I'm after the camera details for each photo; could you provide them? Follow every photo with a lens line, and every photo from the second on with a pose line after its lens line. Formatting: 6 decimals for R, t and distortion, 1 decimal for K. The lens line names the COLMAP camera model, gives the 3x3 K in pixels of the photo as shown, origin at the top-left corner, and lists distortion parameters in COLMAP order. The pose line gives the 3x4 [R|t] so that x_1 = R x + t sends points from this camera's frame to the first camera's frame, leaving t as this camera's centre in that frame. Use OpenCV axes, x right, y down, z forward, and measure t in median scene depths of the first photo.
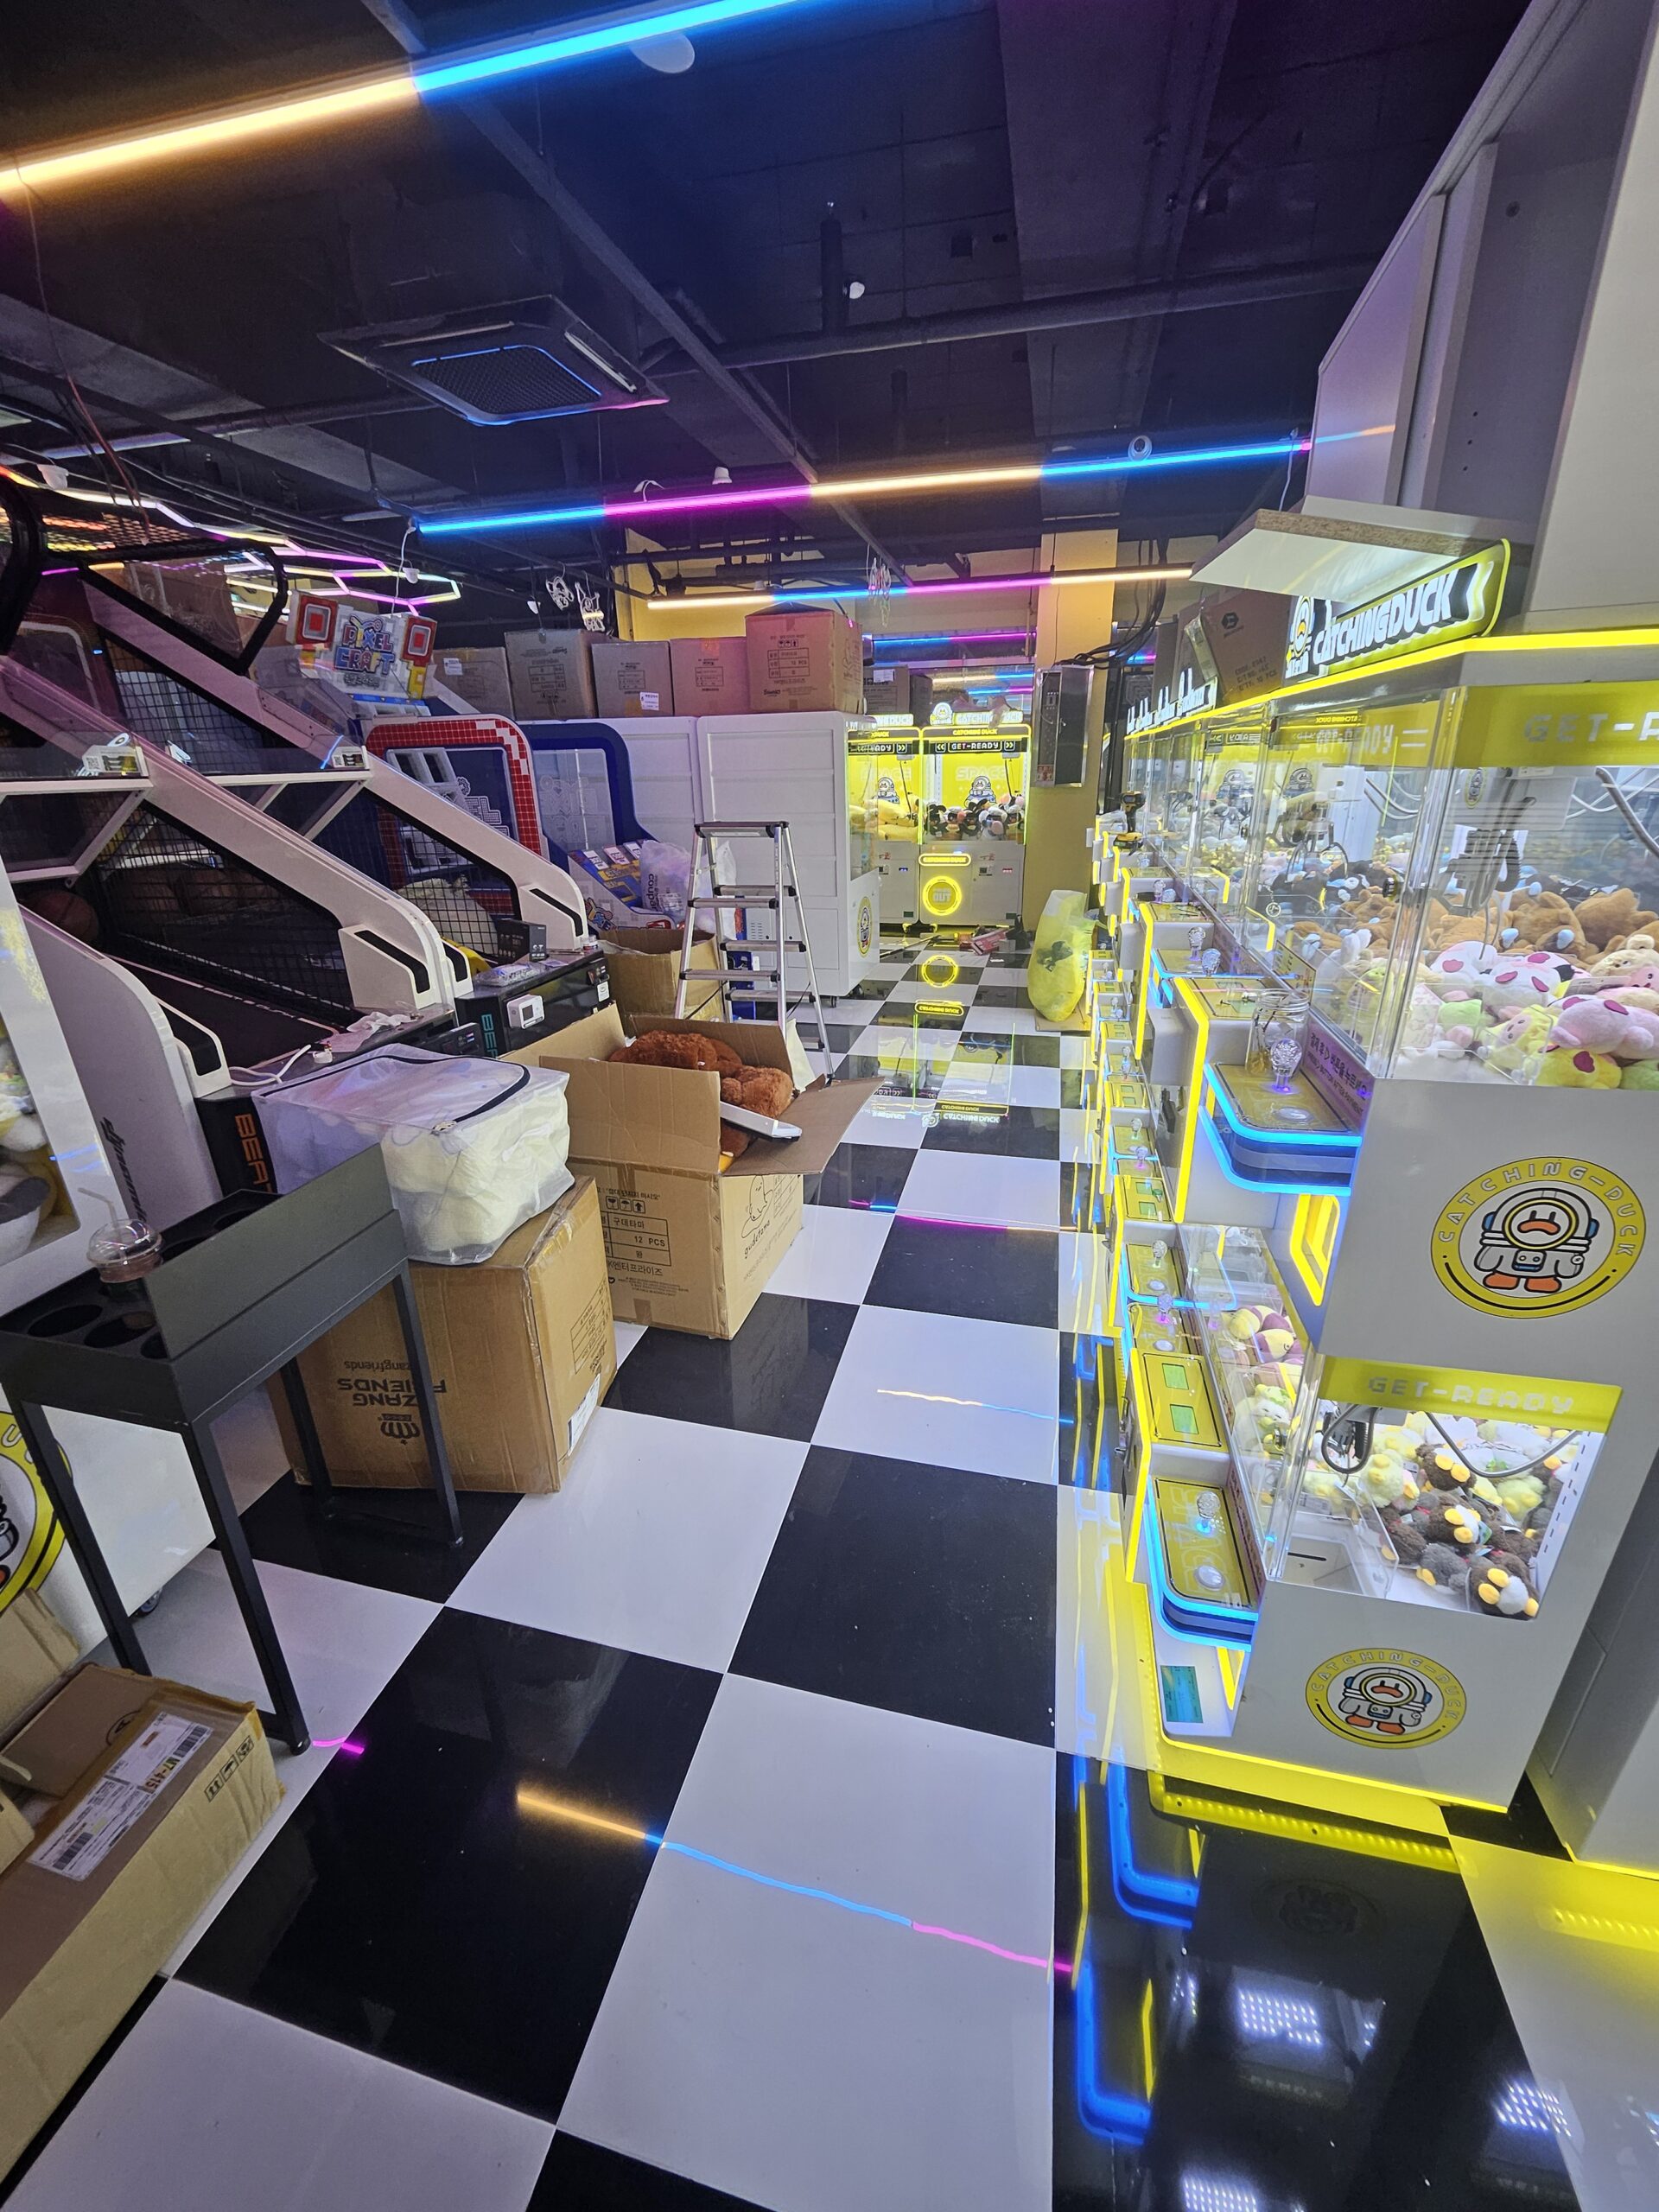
lens RADIAL K [[870.2, 0, 830.2], [0, 870.2, 1091.9], [0, 0, 1]] dist [0.001410, -0.003192]
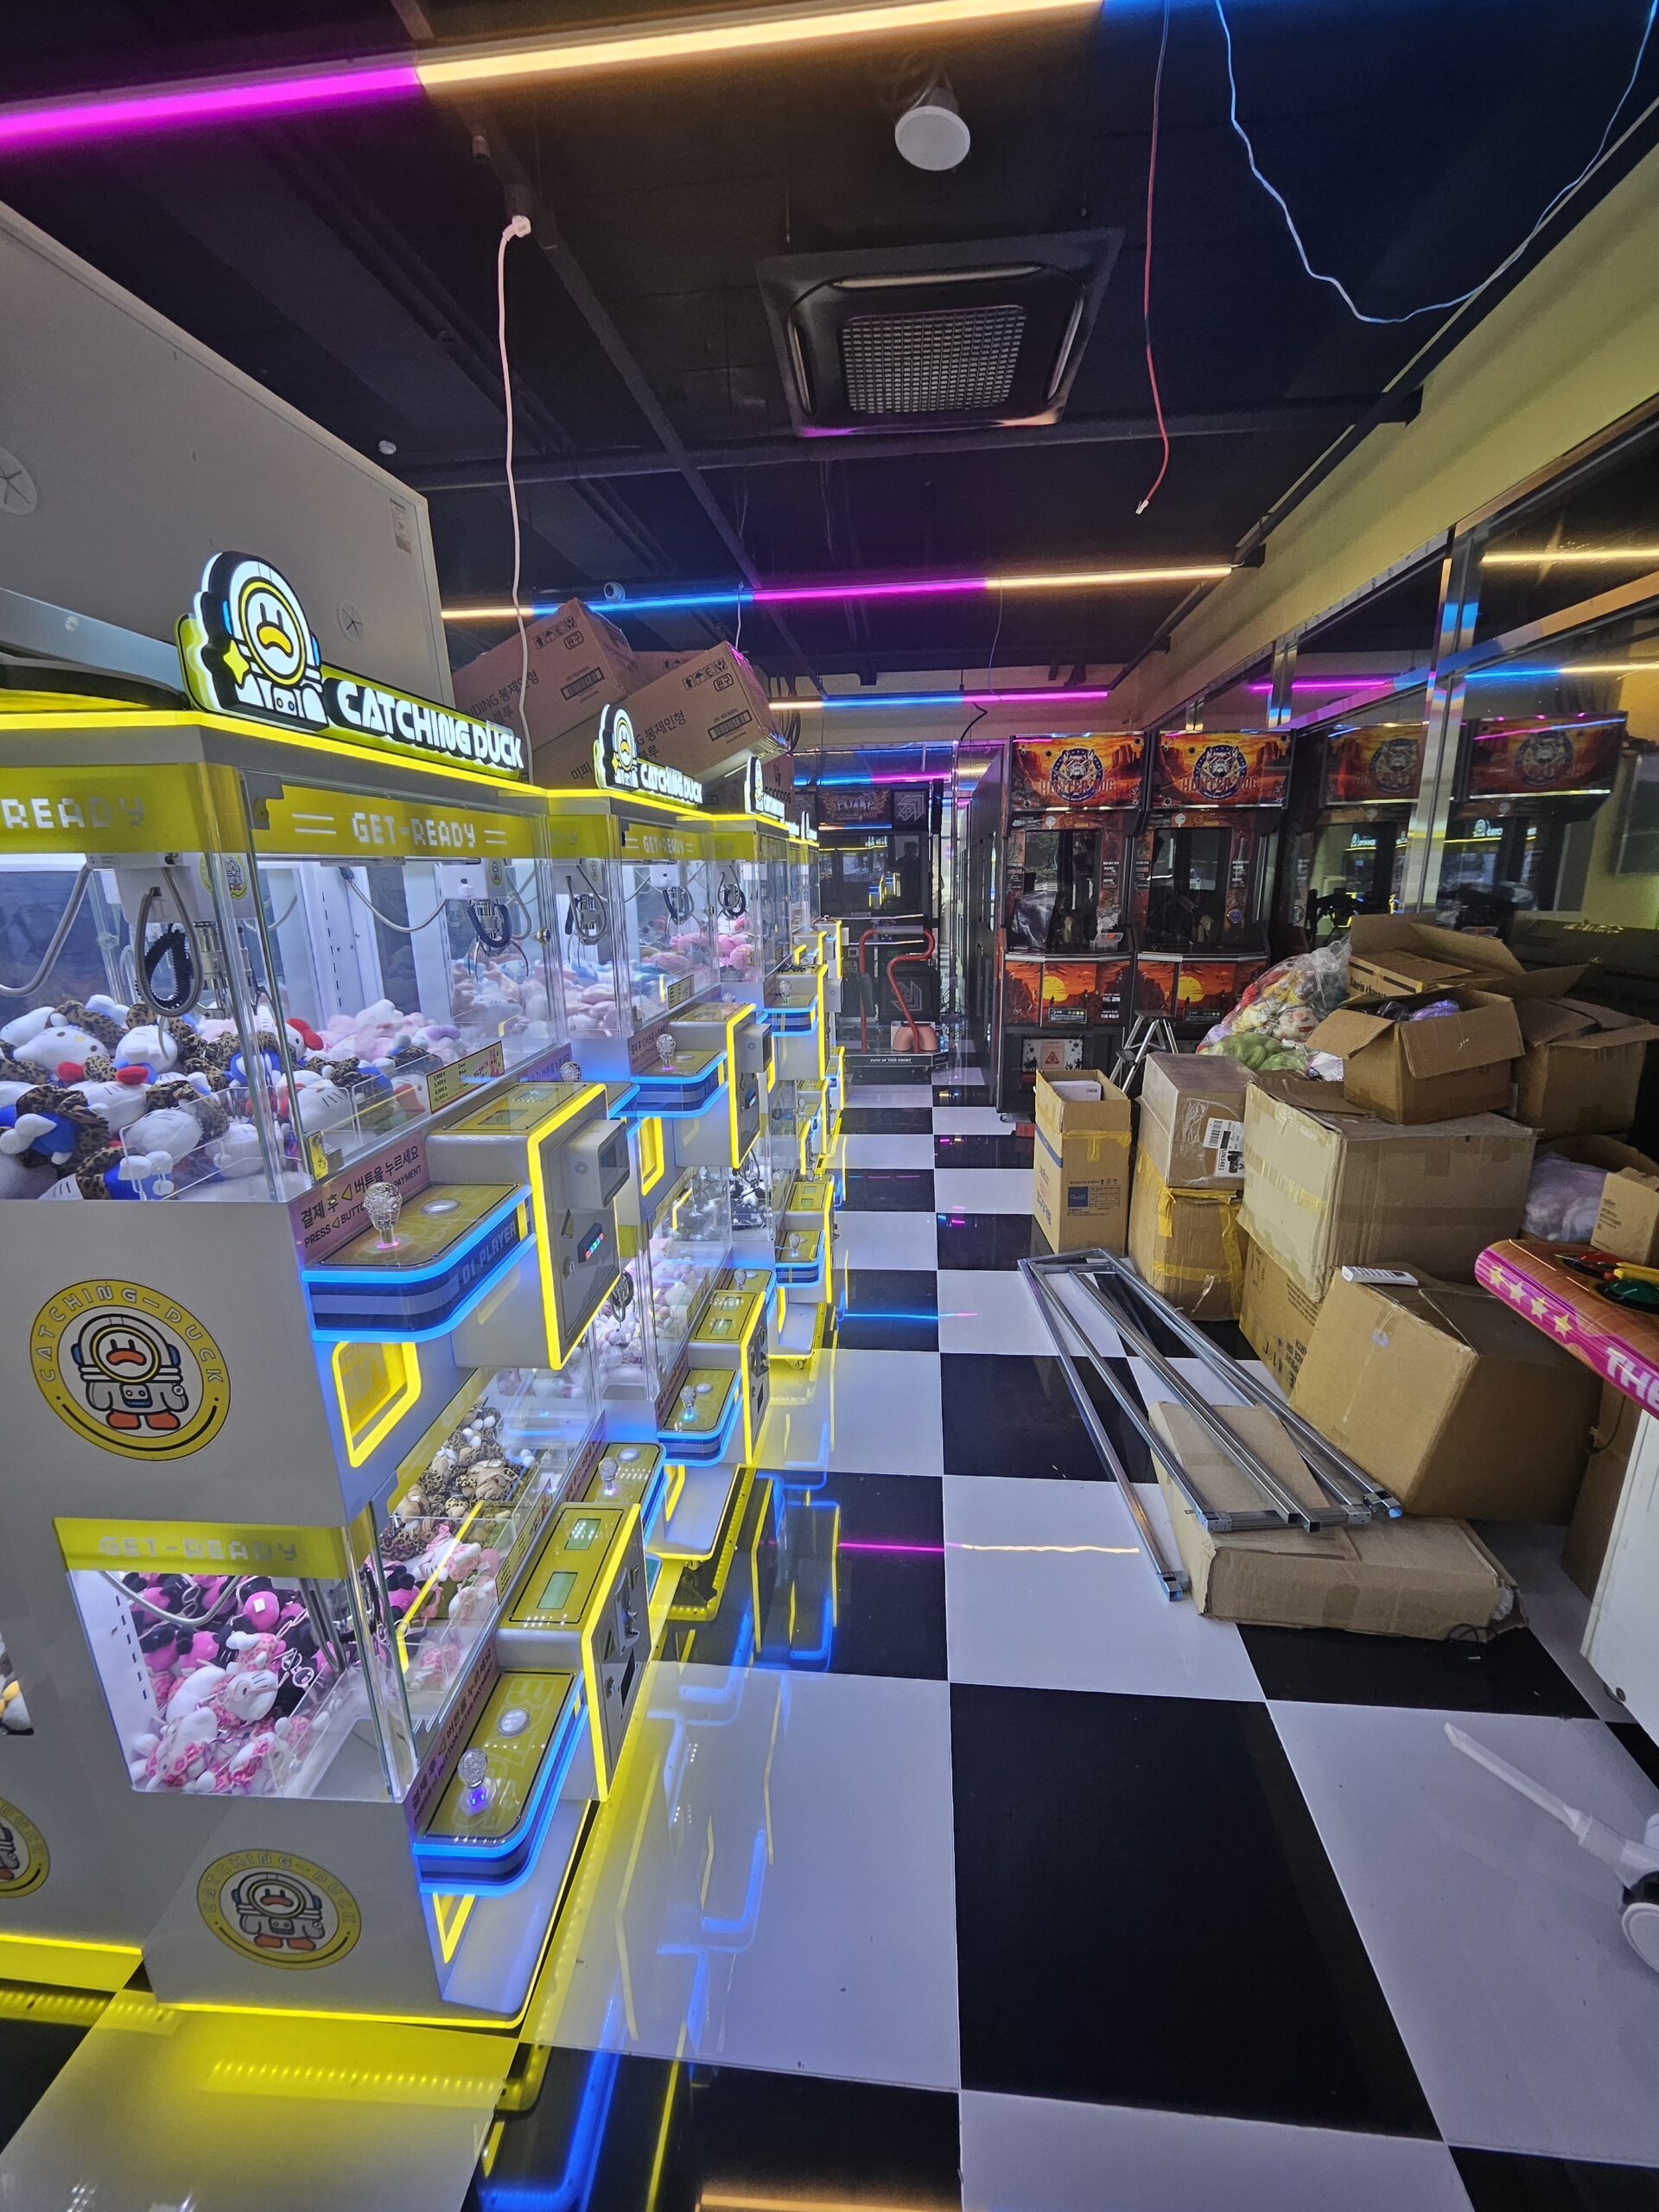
lens RADIAL K [[869.6, 0, 836.7], [0, 869.6, 1091.8], [0, 0, 1]] dist [-0.005051, 0.000017]
pose [[0.985866, -0.038850, 0.162972, 1.387979], [0.056204, 0.993065, -0.103265, 0.016720], [-0.157829, 0.110966, 0.981212, -0.020961]]
